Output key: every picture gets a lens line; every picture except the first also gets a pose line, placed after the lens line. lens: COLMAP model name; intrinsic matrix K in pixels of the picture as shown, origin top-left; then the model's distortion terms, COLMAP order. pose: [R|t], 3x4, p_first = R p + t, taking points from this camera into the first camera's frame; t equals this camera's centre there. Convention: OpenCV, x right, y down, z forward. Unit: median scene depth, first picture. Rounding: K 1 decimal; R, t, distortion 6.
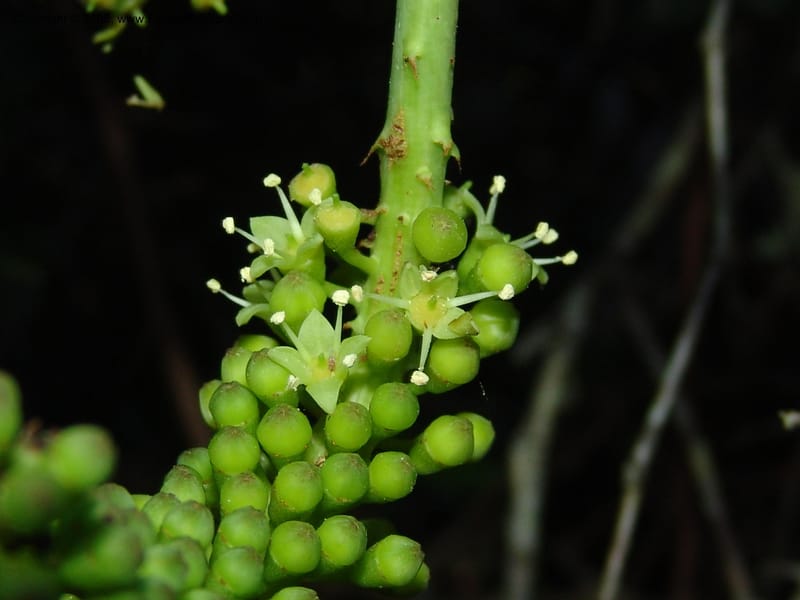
lens RADIAL K [[2305.6, 0, 400.0], [0, 2305.6, 300.0], [0, 0, 1]] dist [-0.043722, 0.335729]
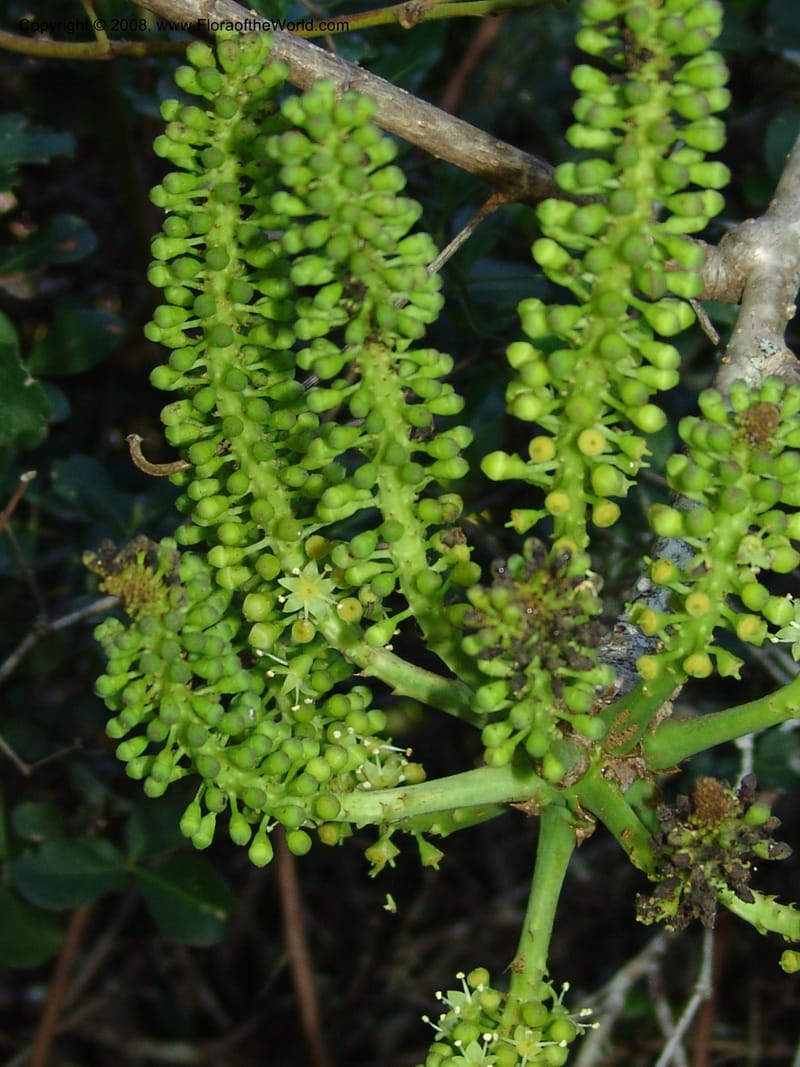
lens RADIAL K [[3075.1, 0, 400.0], [0, 3075.1, 533.5], [0, 0, 1]] dist [-0.043722, 0.335729]
pose [[0.993319, 0.112311, -0.026509, -0.082239], [-0.114132, 0.990077, -0.081982, -0.219271], [0.017039, 0.084460, 0.996281, -1.887697]]
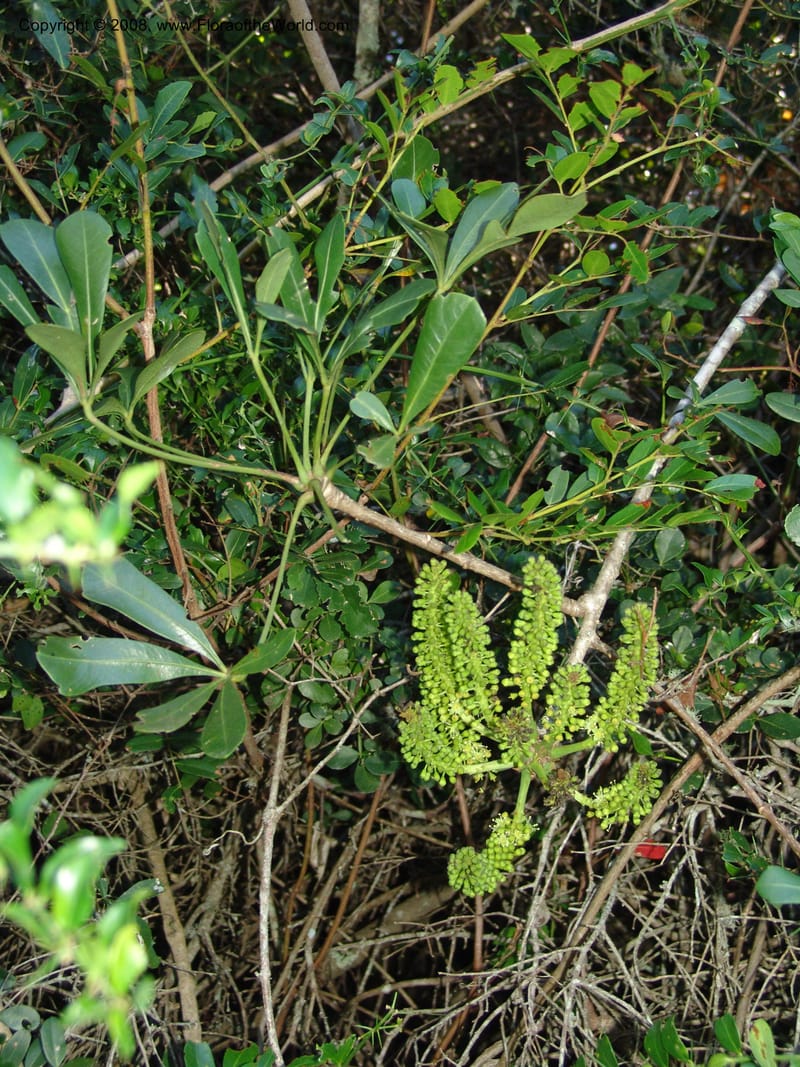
lens RADIAL K [[1534.9, 0, 400.0], [0, 1534.9, 533.5], [0, 0, 1]] dist [-0.020889, 0.106425]
pose [[0.987442, 0.115750, -0.107517, 0.056358], [-0.123008, 0.990372, -0.063501, -0.607132], [0.099132, 0.075929, 0.992173, -4.107677]]
